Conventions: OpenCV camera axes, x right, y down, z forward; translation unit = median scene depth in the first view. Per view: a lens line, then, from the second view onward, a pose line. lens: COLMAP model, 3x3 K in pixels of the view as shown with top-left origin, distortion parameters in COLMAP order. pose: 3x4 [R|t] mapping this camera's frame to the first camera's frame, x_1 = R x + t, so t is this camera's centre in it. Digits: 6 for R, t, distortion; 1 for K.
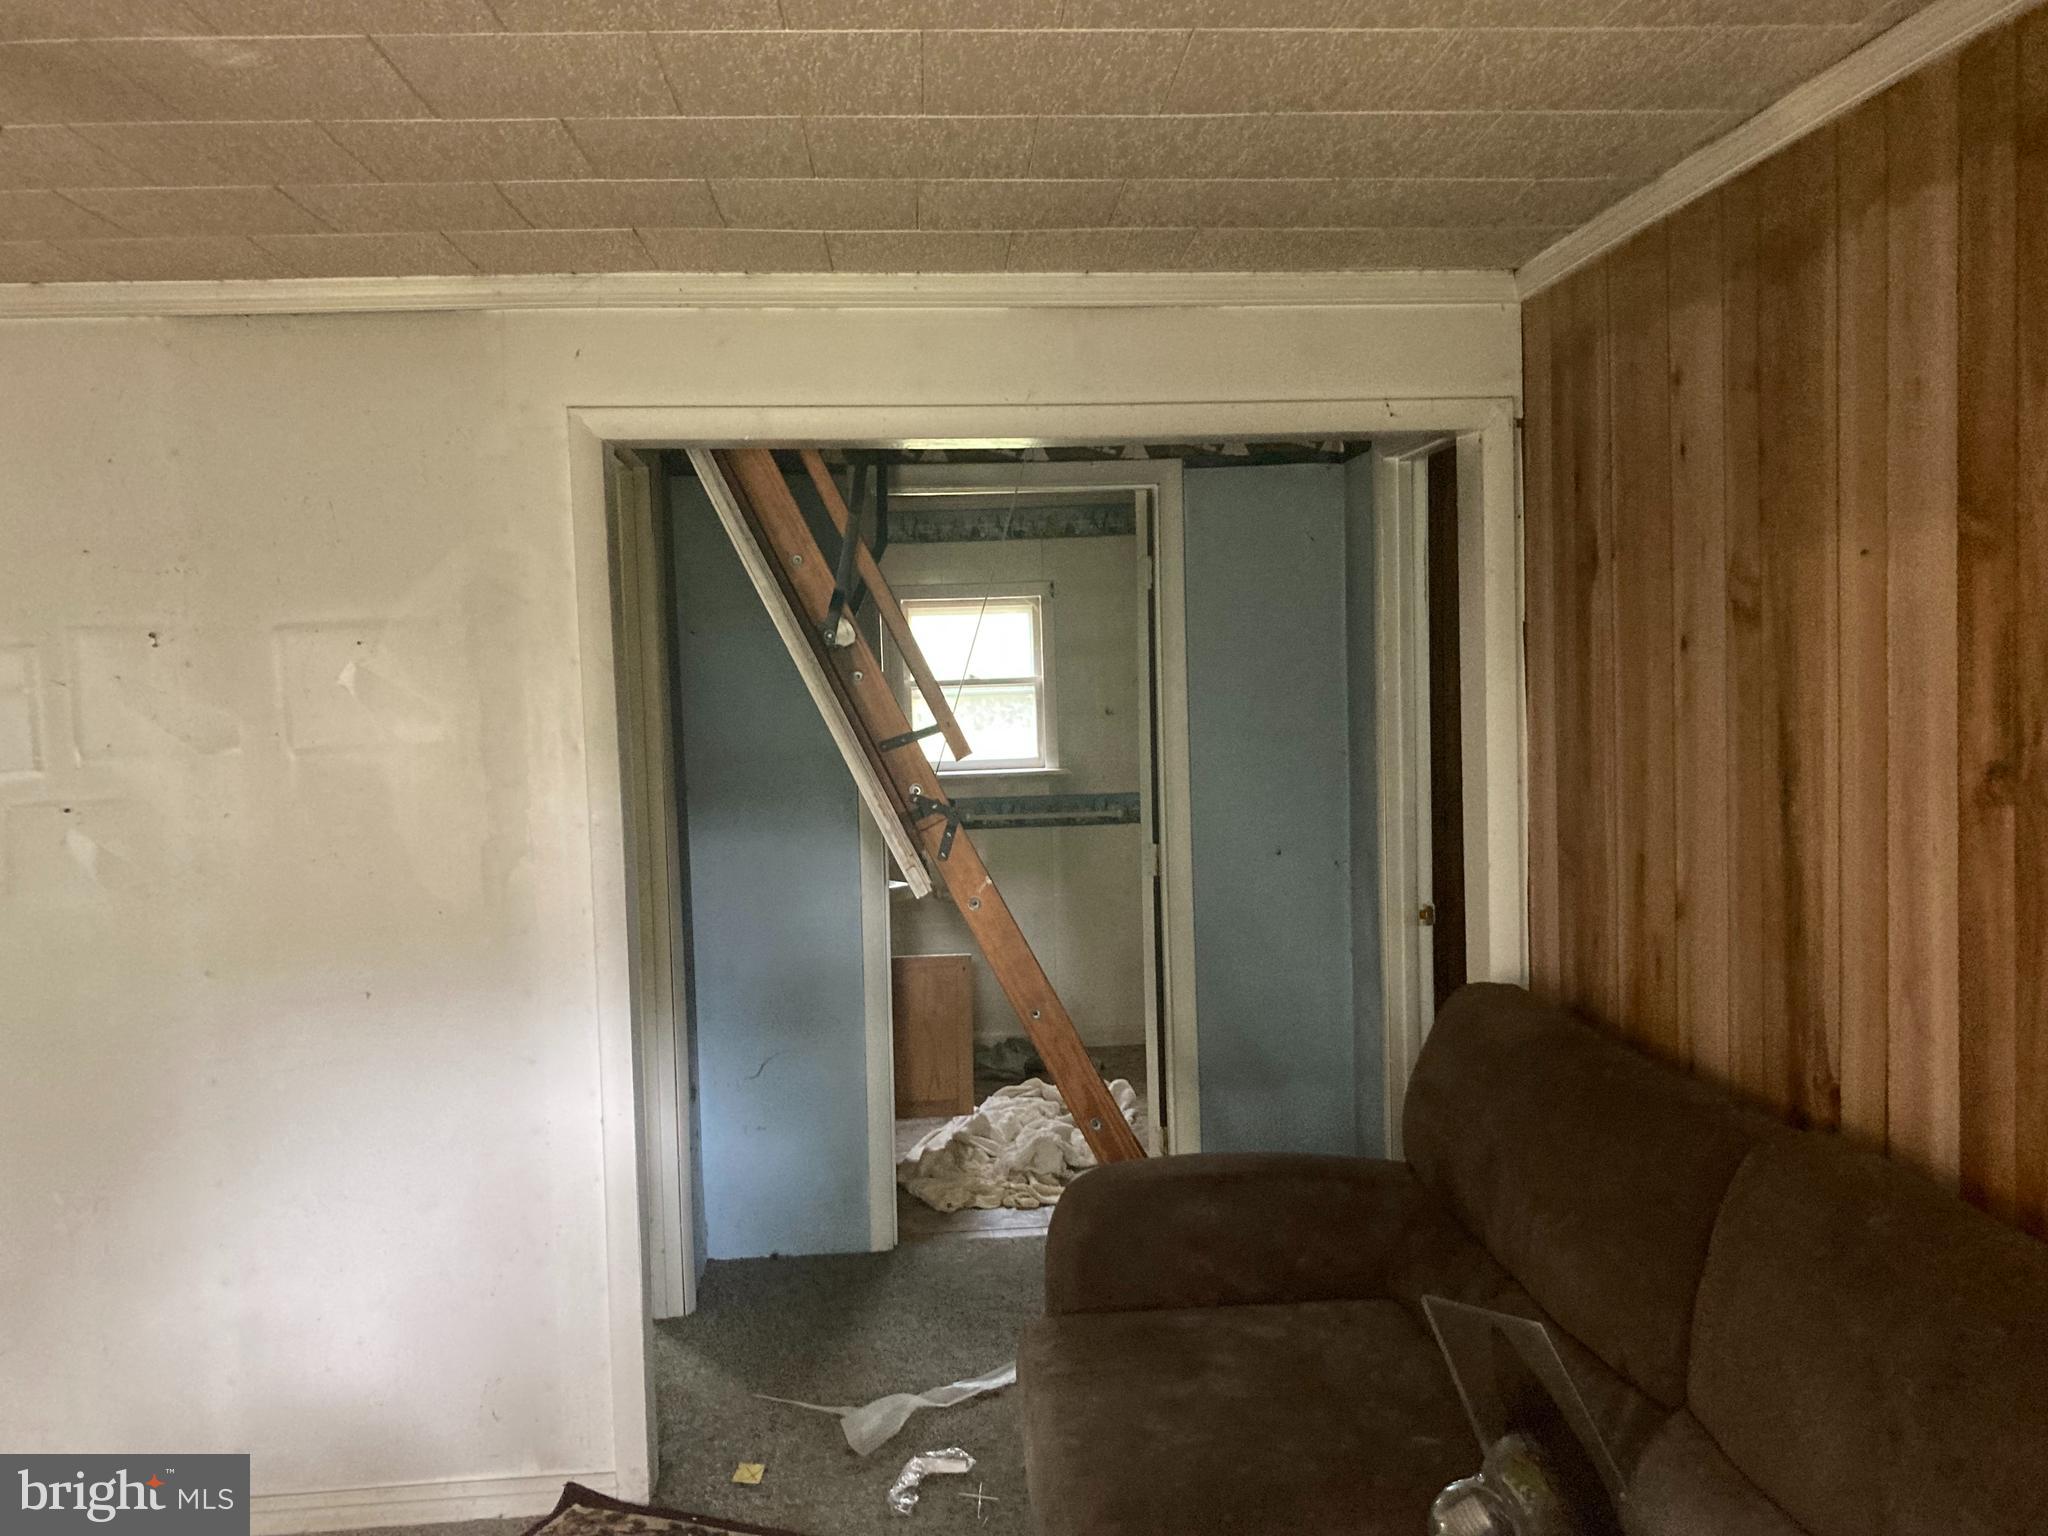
lens RADIAL K [[1802.6, 0, 1030.1], [0, 1802.6, 782.2], [0, 0, 1]] dist [0.019420, -0.017697]
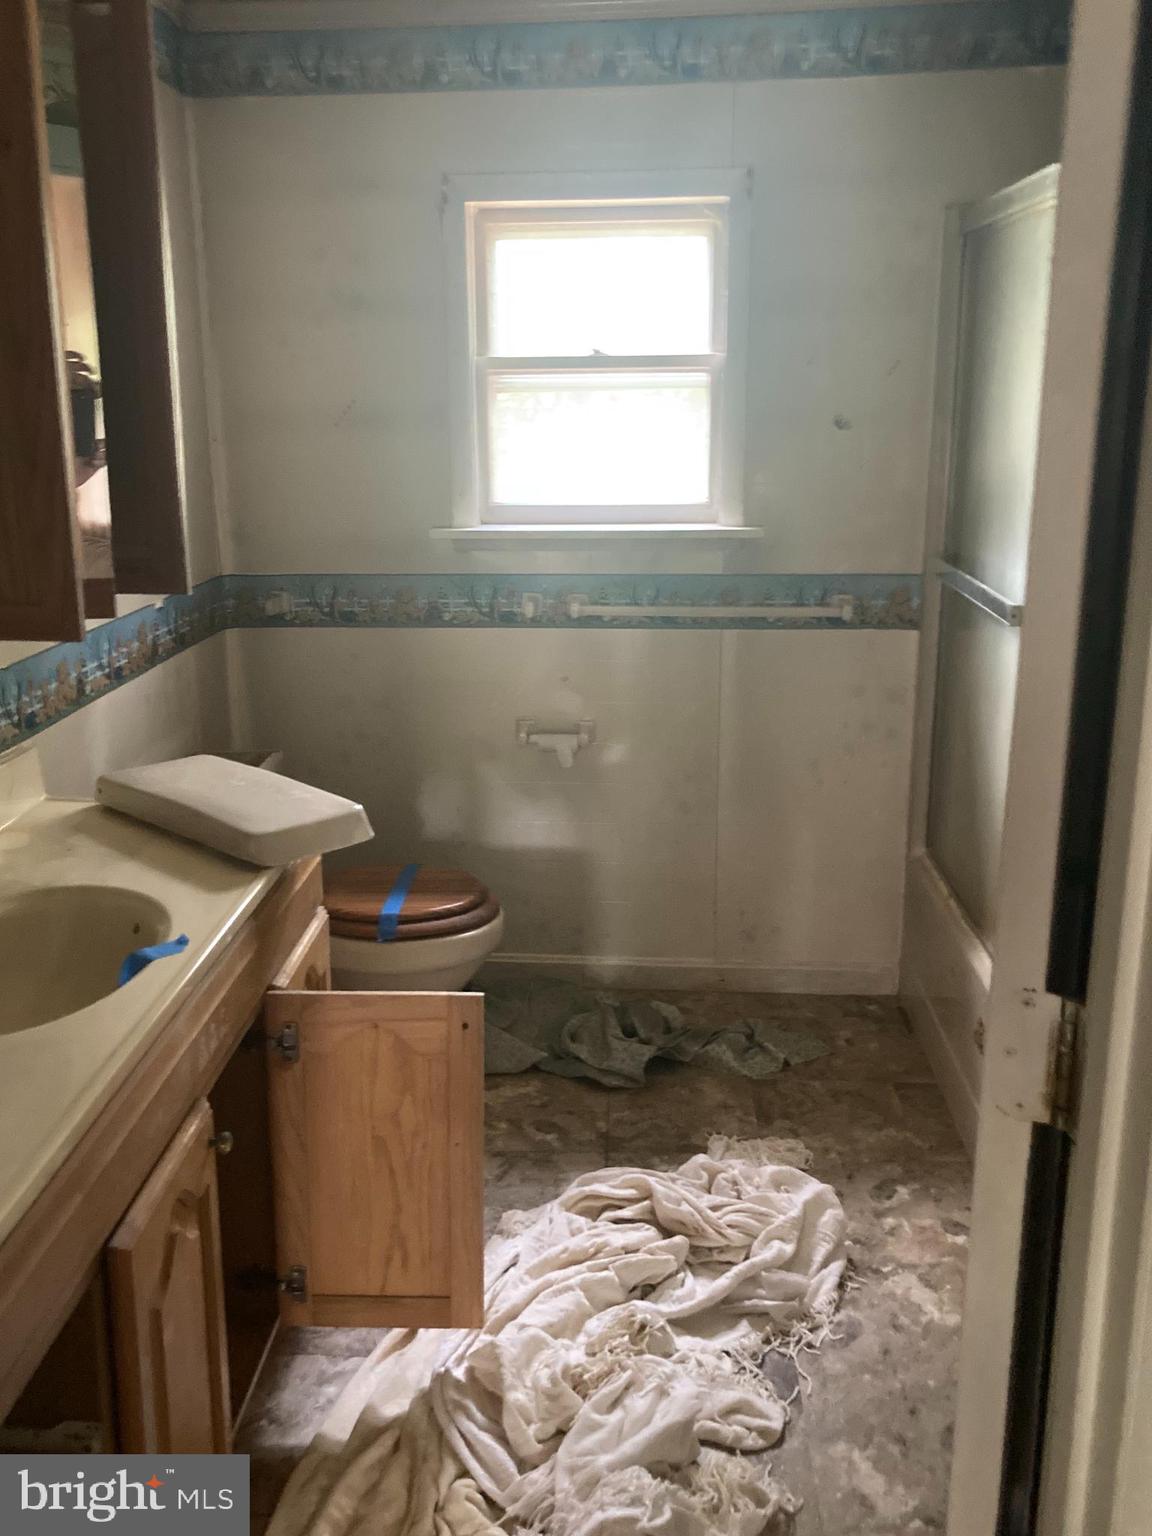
lens RADIAL K [[1351.9, 0, 573.7], [0, 1351.9, 768.0], [0, 0, 1]] dist [0.019420, -0.017697]
pose [[0.990946, 0.056173, -0.121944, 0.019470], [-0.031726, 0.980516, 0.193859, -0.013840], [0.130458, -0.188235, 0.973421, 0.571503]]
